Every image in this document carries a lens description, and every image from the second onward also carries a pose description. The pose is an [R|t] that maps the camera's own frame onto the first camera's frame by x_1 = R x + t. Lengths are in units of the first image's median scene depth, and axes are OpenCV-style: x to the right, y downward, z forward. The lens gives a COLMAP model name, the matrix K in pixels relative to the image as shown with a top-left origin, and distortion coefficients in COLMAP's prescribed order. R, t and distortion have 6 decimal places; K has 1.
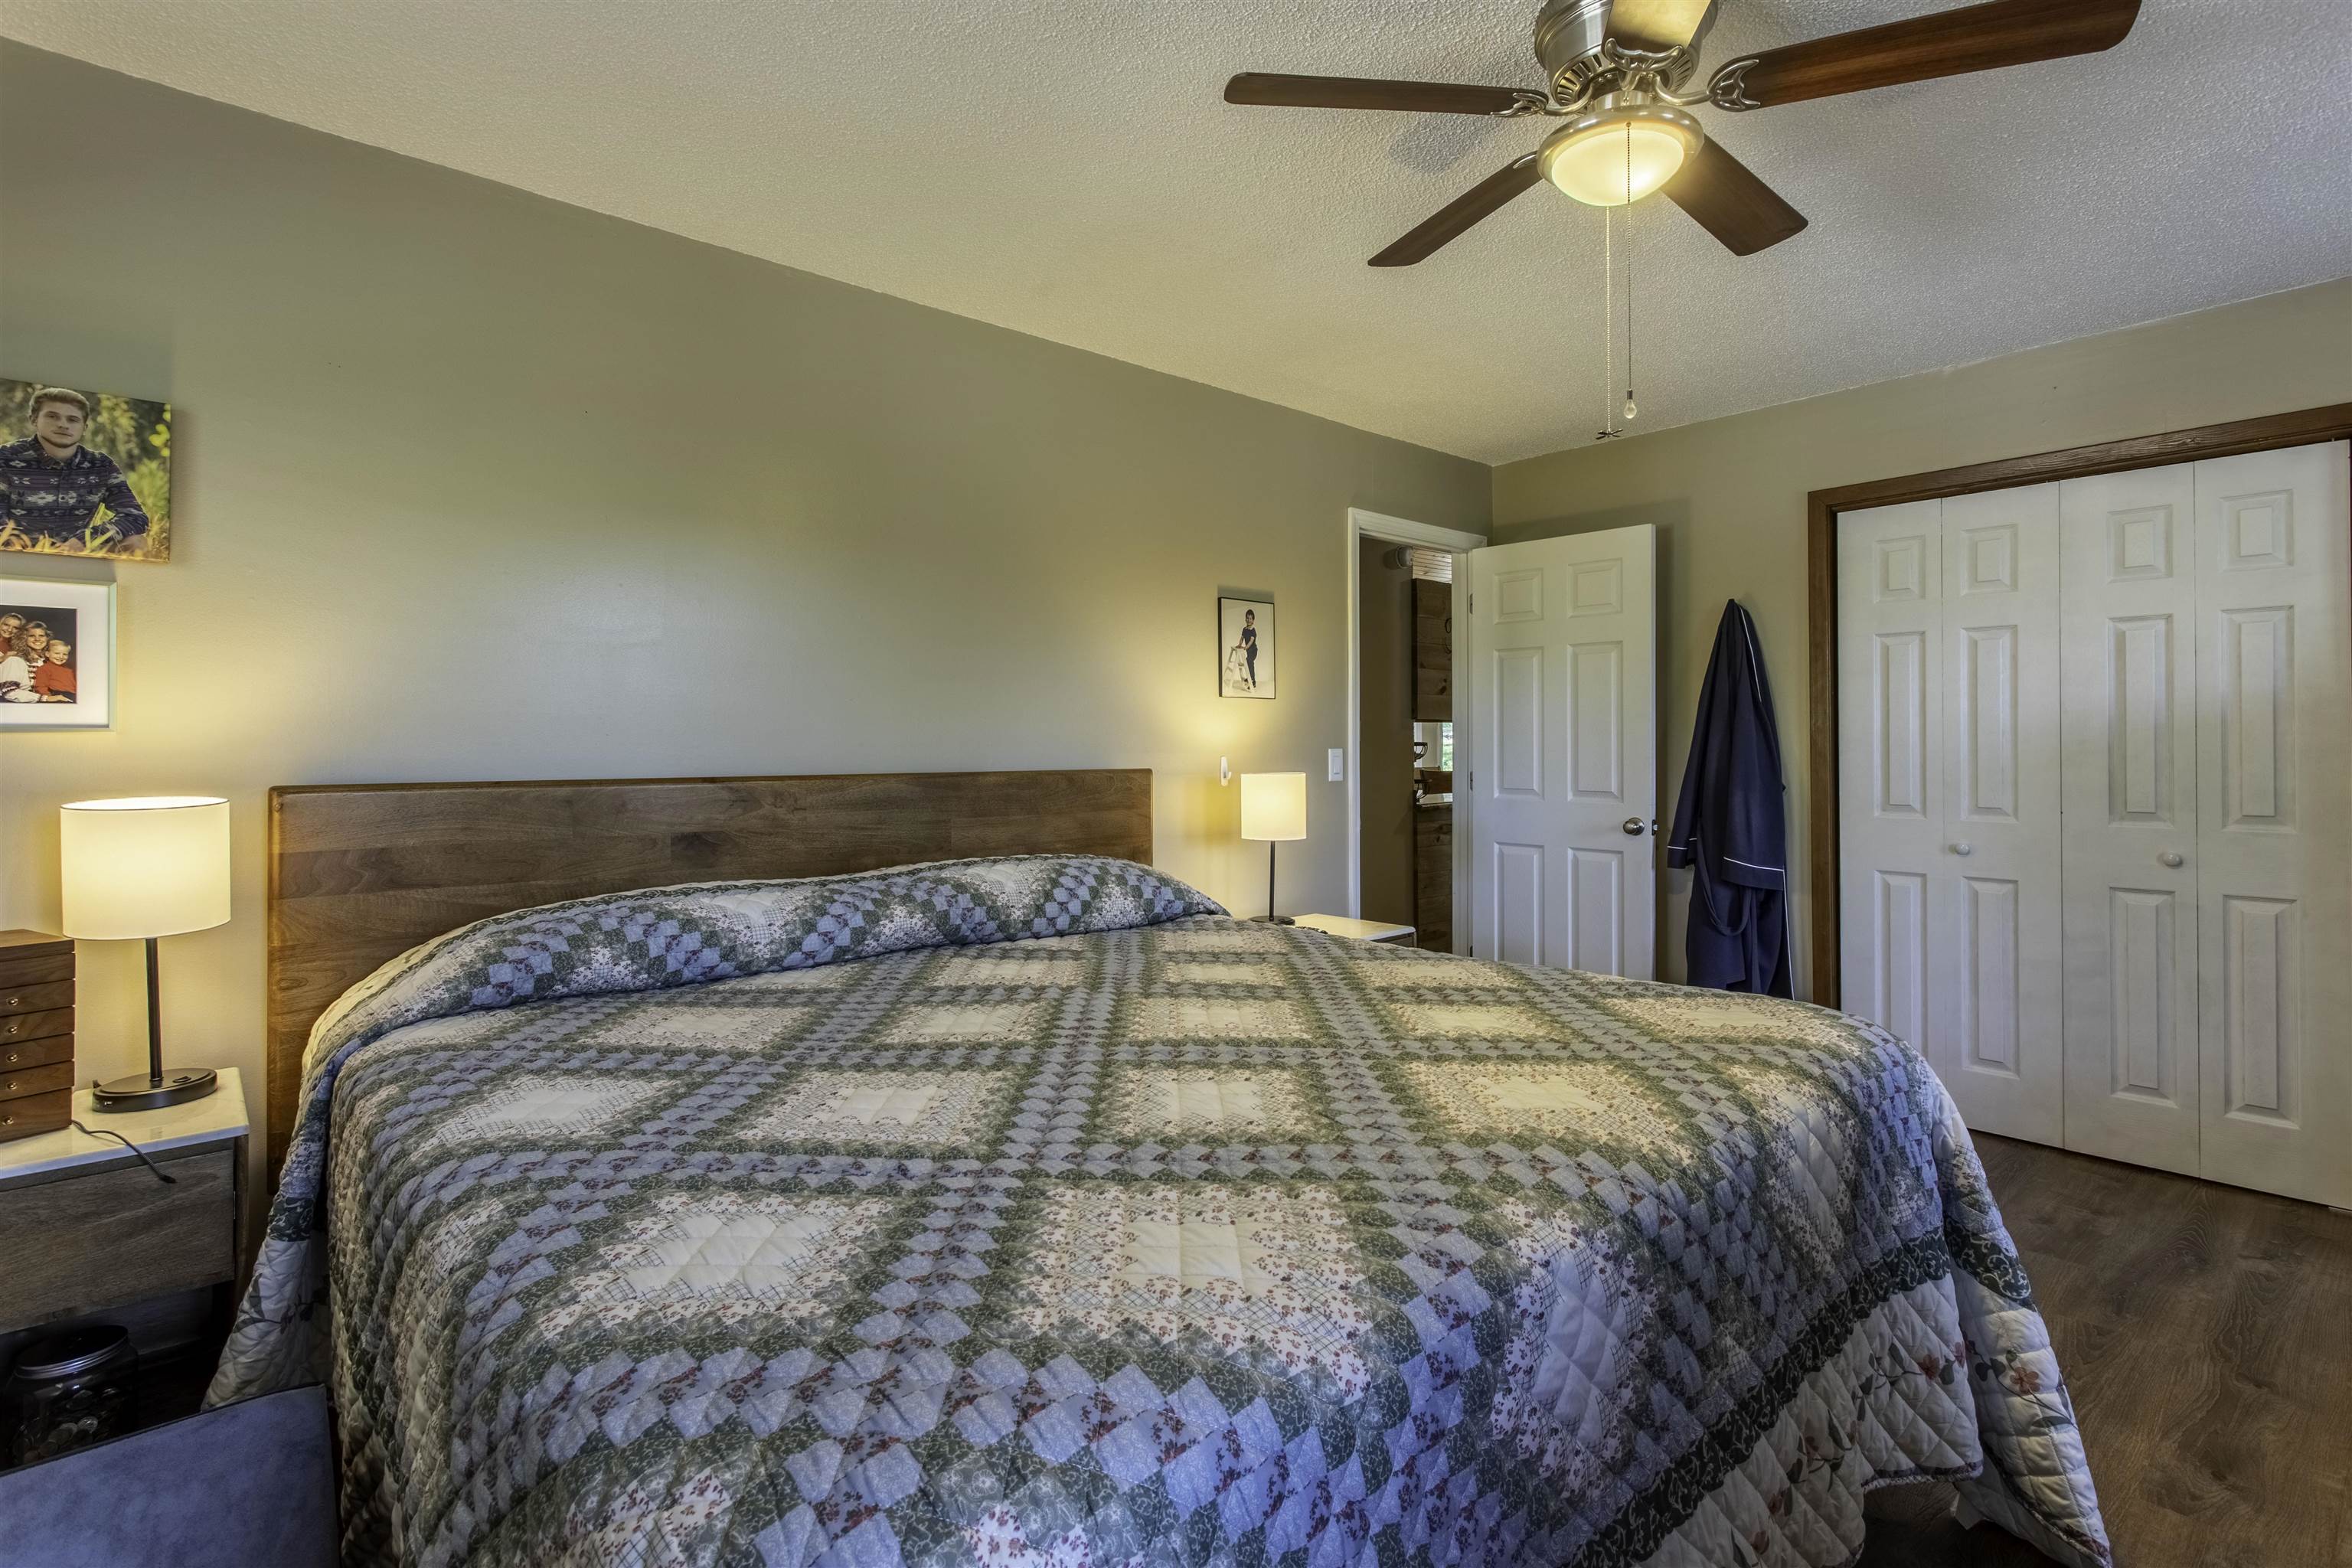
lens RADIAL K [[1148.0, 0, 1176.5], [0, 1148.0, 699.6], [0, 0, 1]] dist [-0.002359, -0.000227]
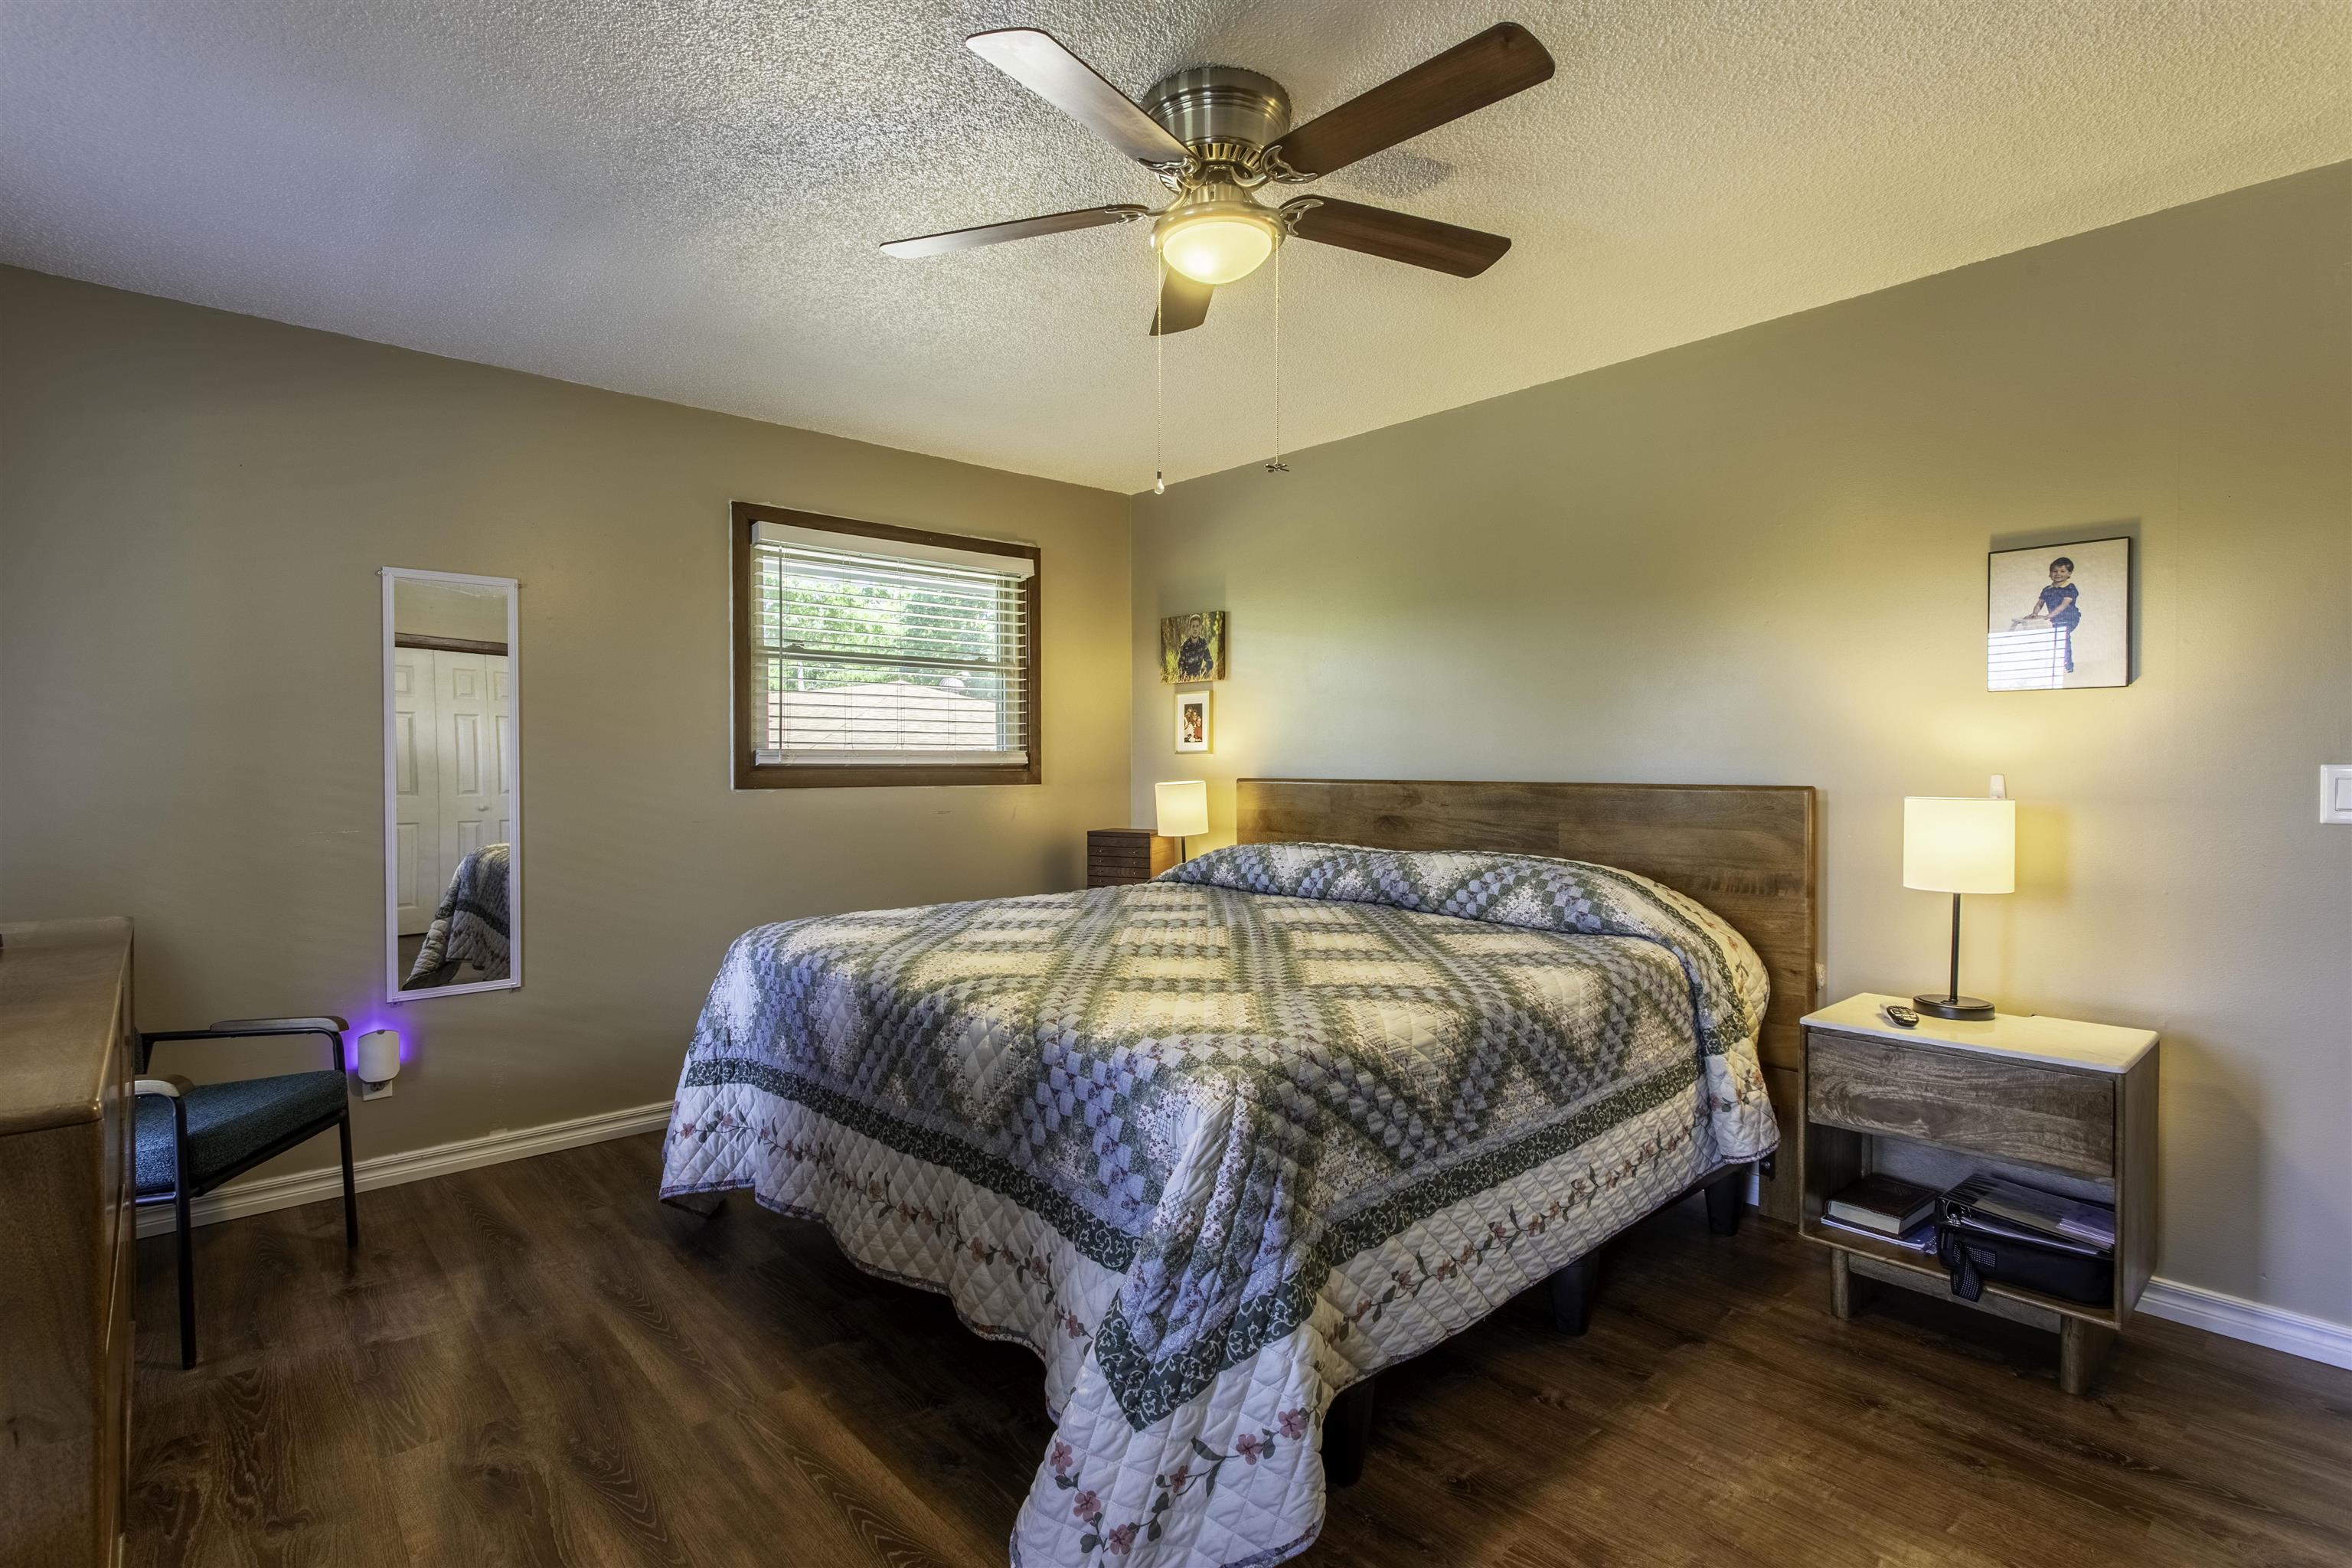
lens RADIAL K [[1137.0, 0, 1160.9], [0, 1137.0, 761.0], [0, 0, 1]] dist [-0.001292, 0.004876]
pose [[-0.009125, 0.013296, -0.999870, 1.106794], [0.053603, 0.998480, 0.012788, 0.006368], [0.998521, -0.053479, -0.009823, 0.698735]]
